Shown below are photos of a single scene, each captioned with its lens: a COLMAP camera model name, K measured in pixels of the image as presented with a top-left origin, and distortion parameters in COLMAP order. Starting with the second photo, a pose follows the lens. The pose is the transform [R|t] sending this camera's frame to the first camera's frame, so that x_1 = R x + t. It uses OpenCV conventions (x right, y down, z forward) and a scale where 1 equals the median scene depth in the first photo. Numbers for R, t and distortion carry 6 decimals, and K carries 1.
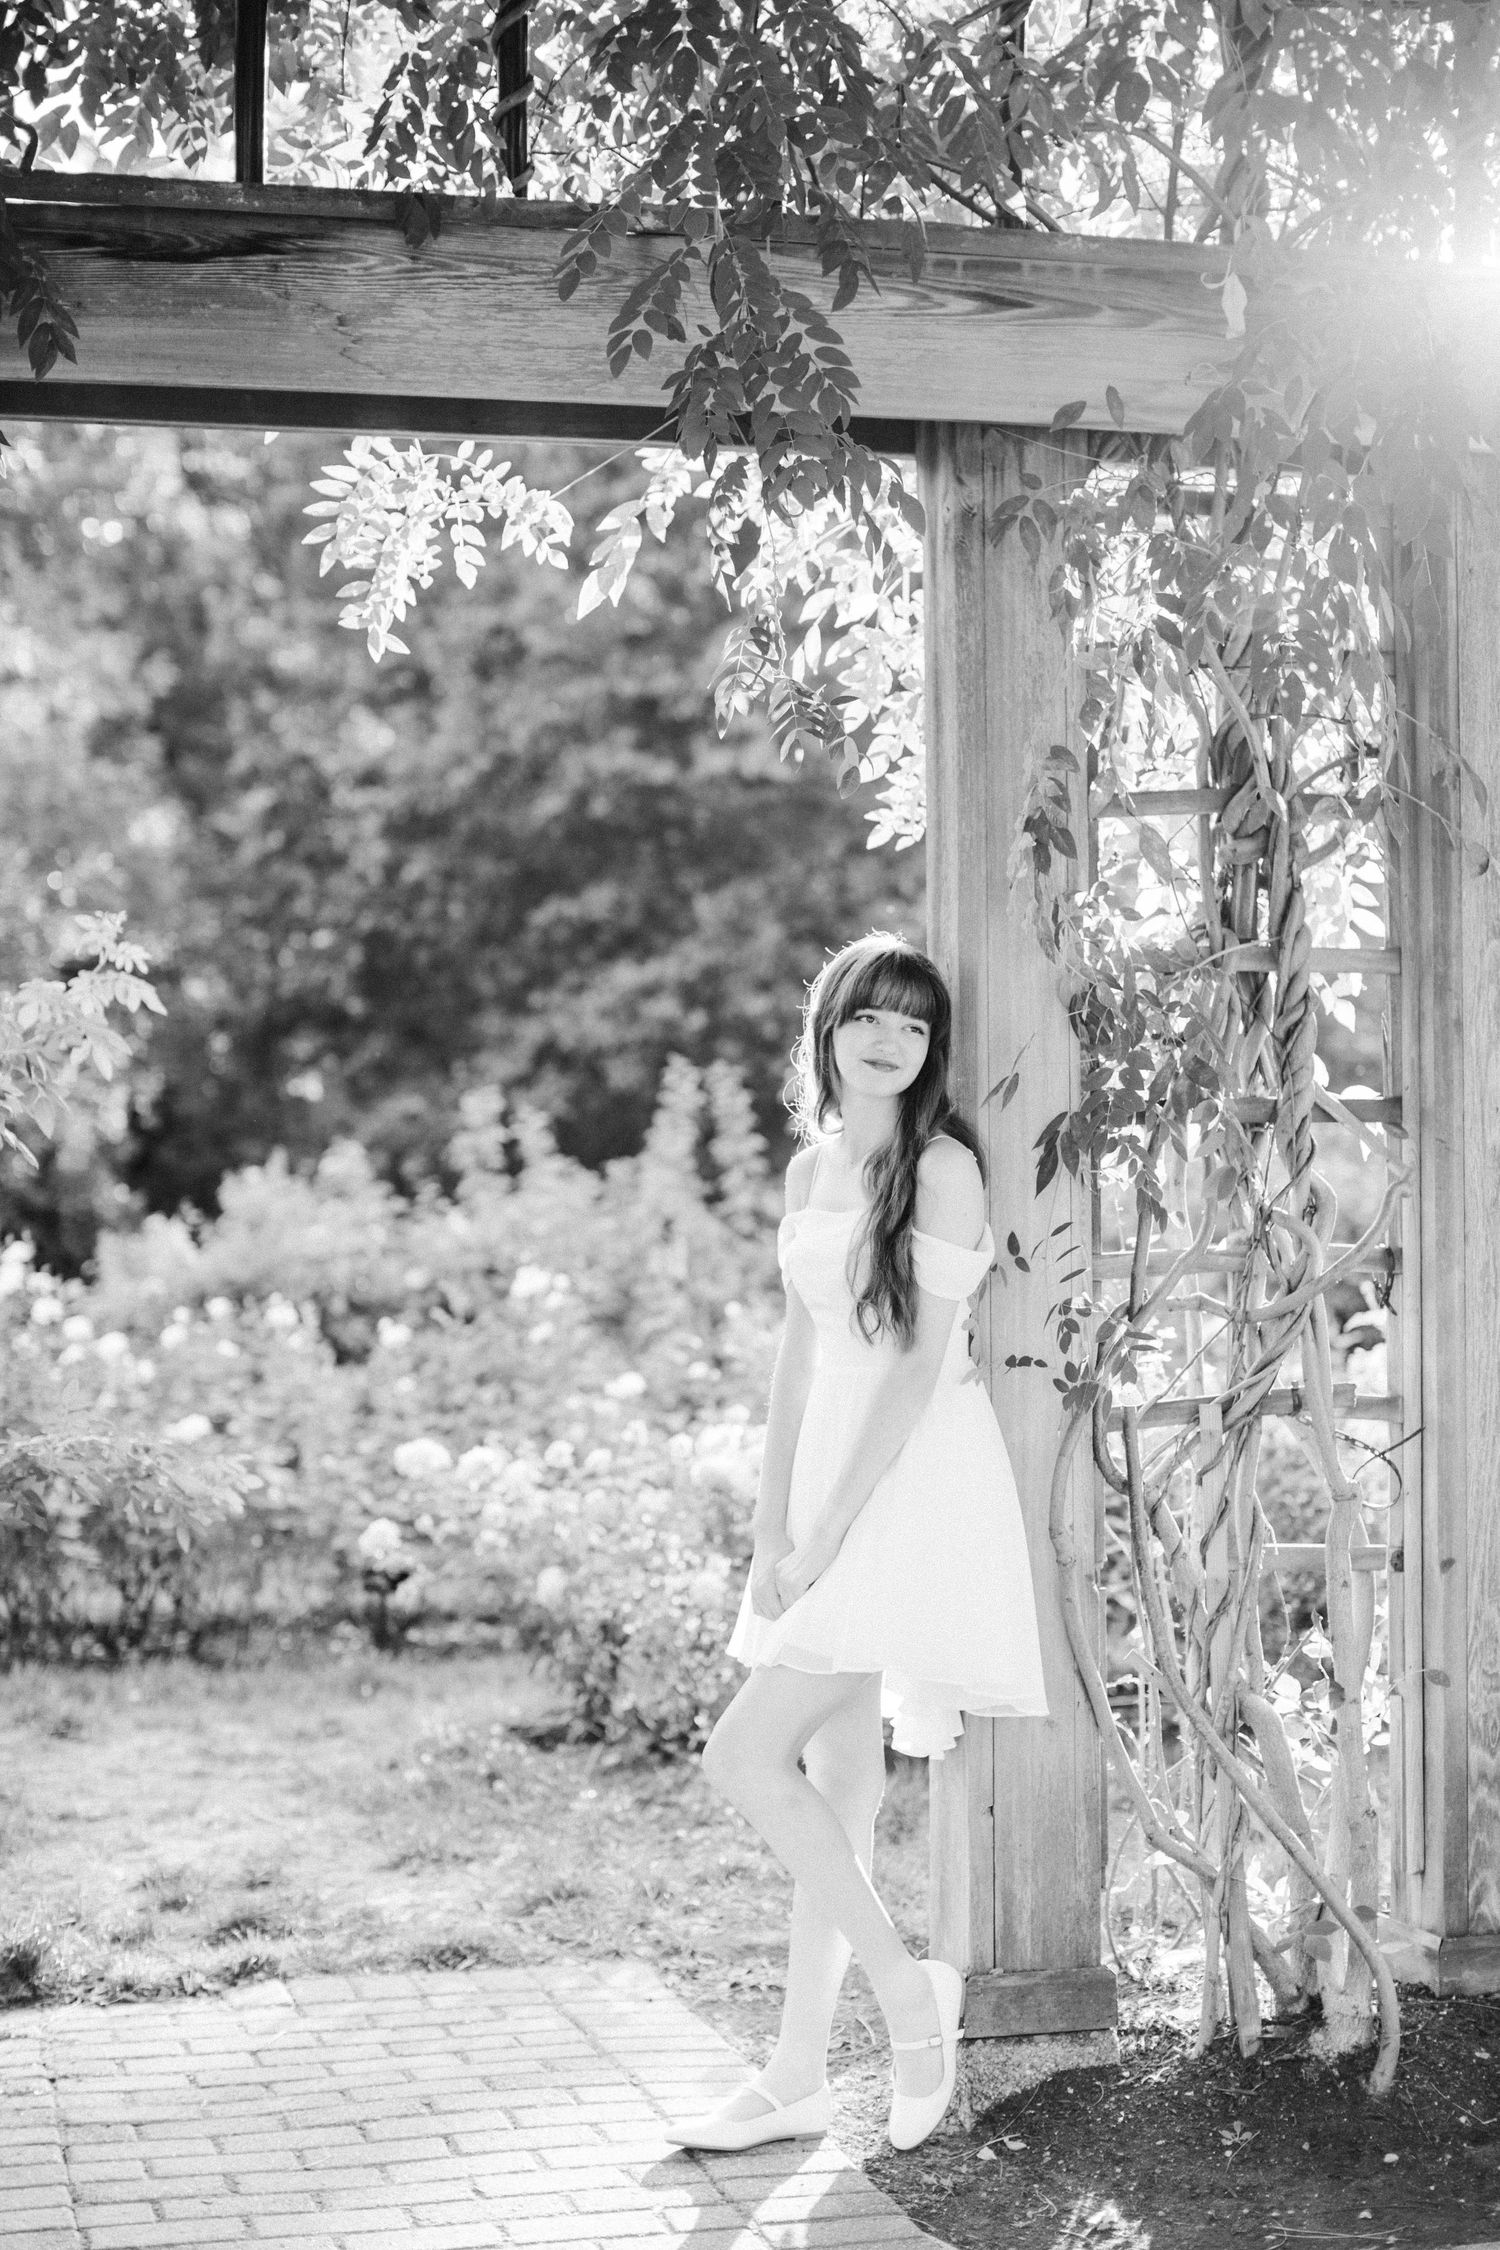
lens RADIAL K [[3210.1, 0, 750.0], [0, 3210.1, 1125.0], [0, 0, 1]] dist [0.140581, -0.050348]
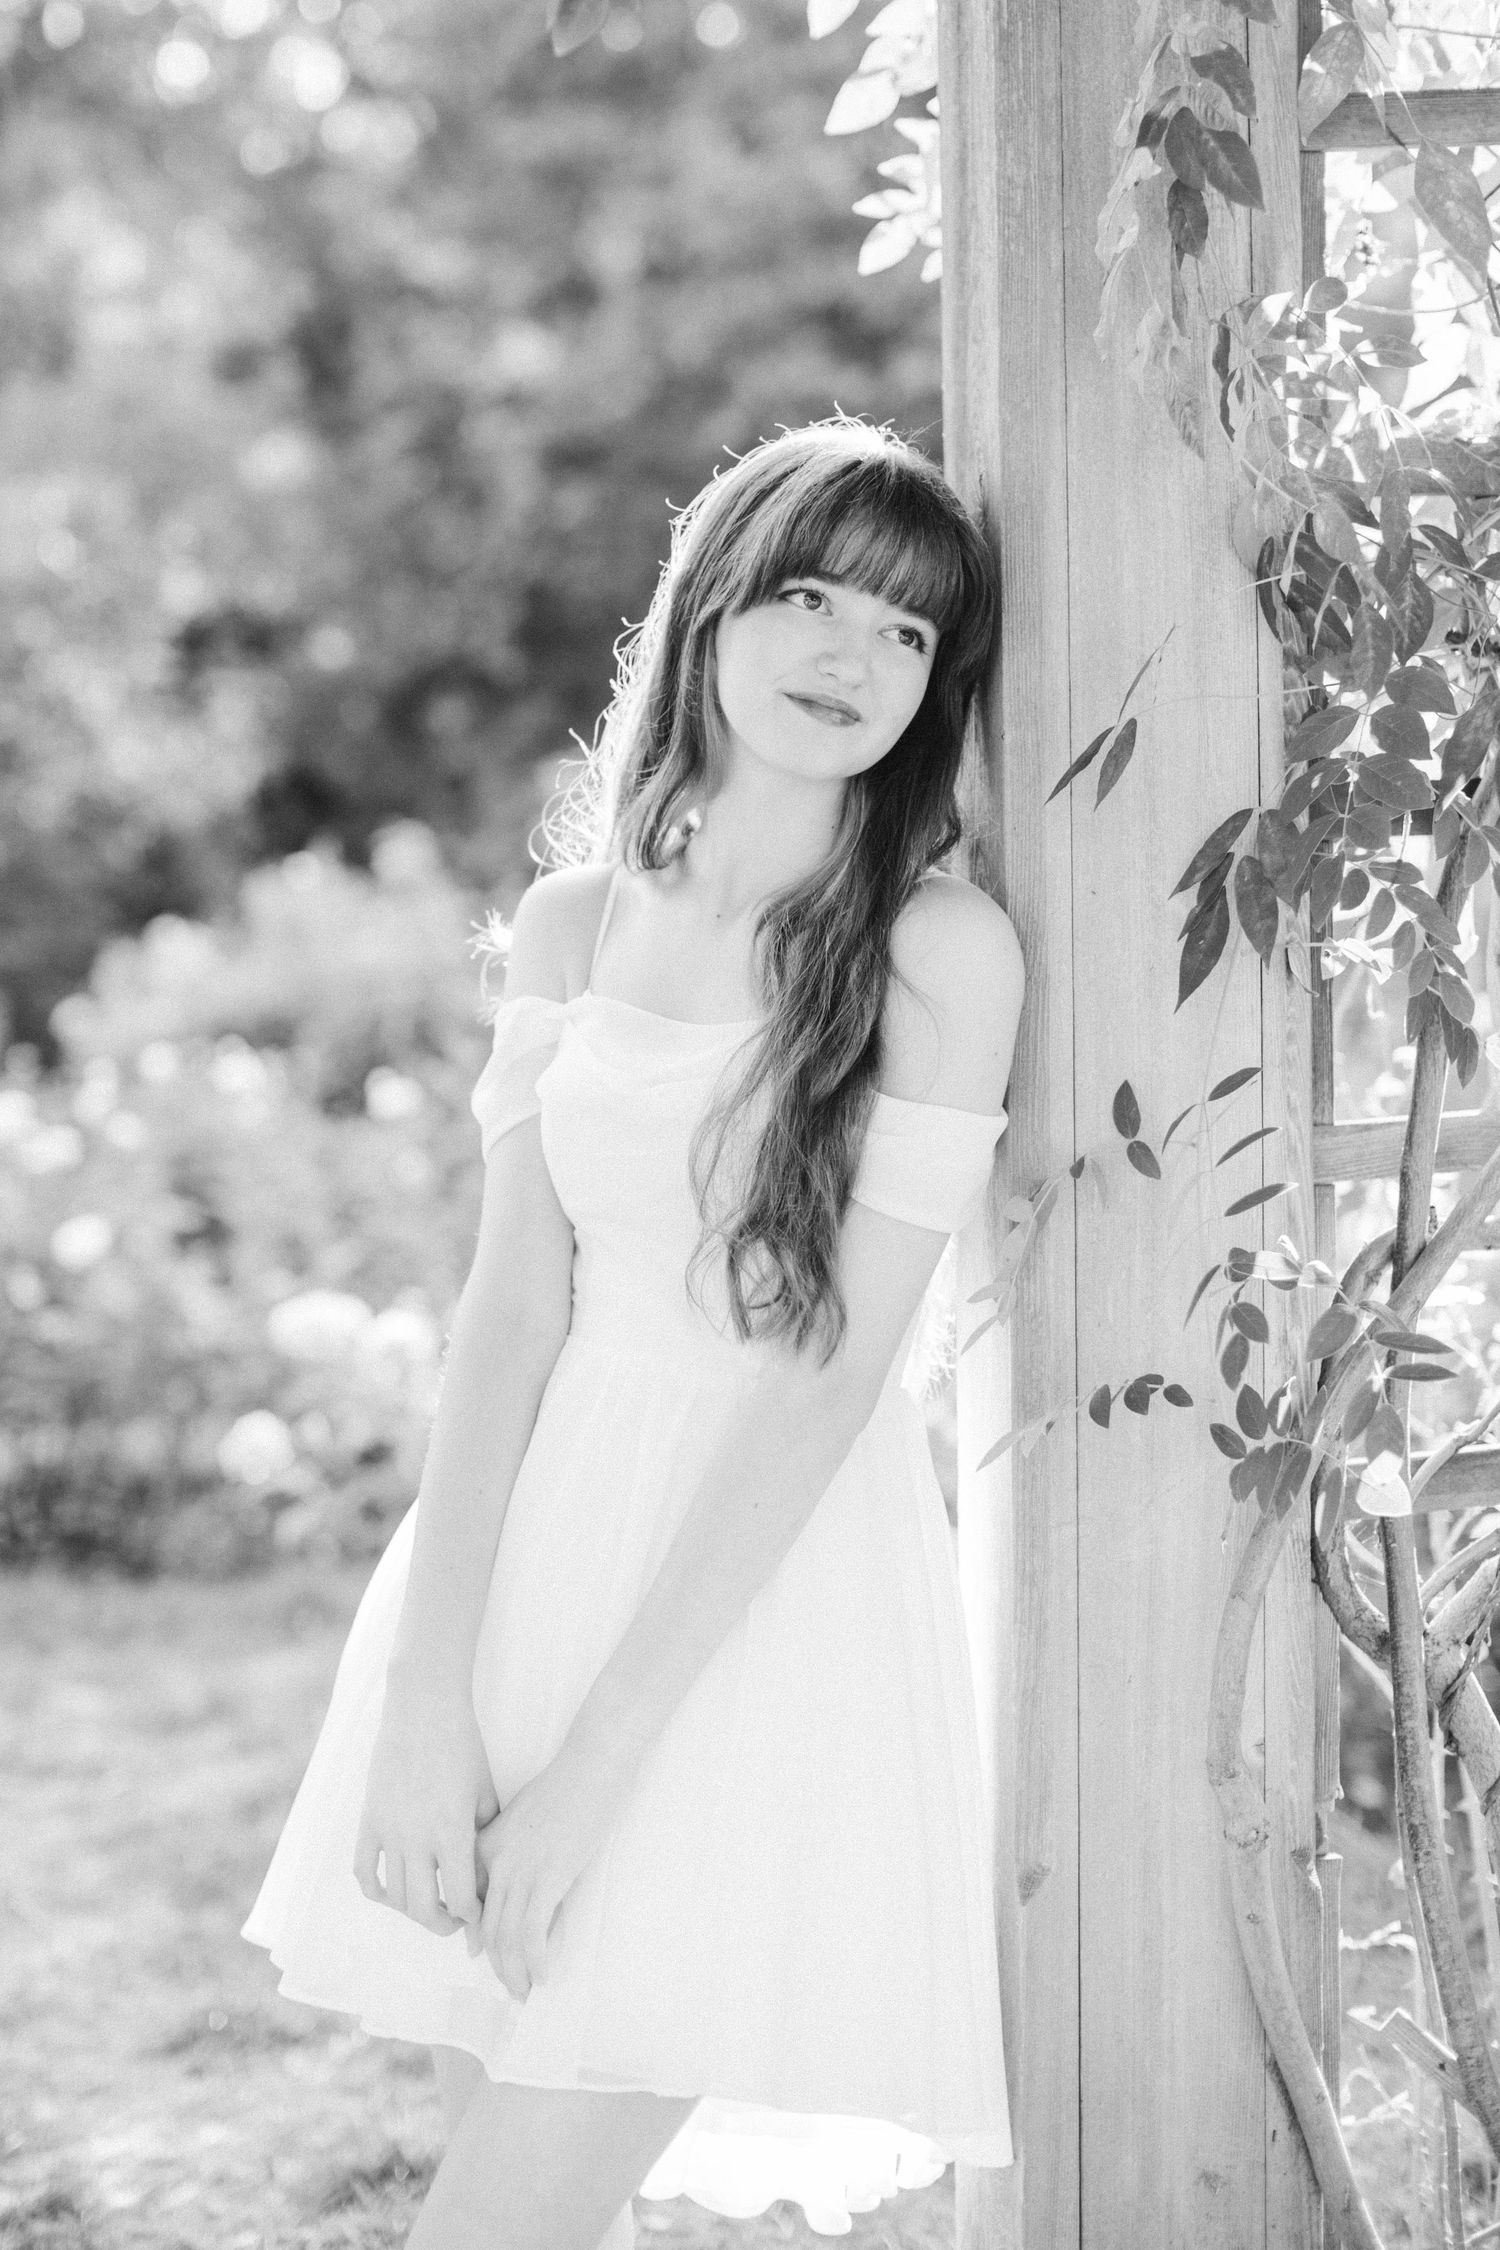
lens RADIAL K [[3184.7, 0, 749.7], [0, 3184.7, 857.1], [0, 0, 1]] dist [-0.076921, 0.128772]
pose [[0.995912, -0.002399, -0.090295, 0.069683], [0.004107, 0.999816, 0.018733, -0.005900], [0.090233, -0.019027, 0.995739, 0.564612]]
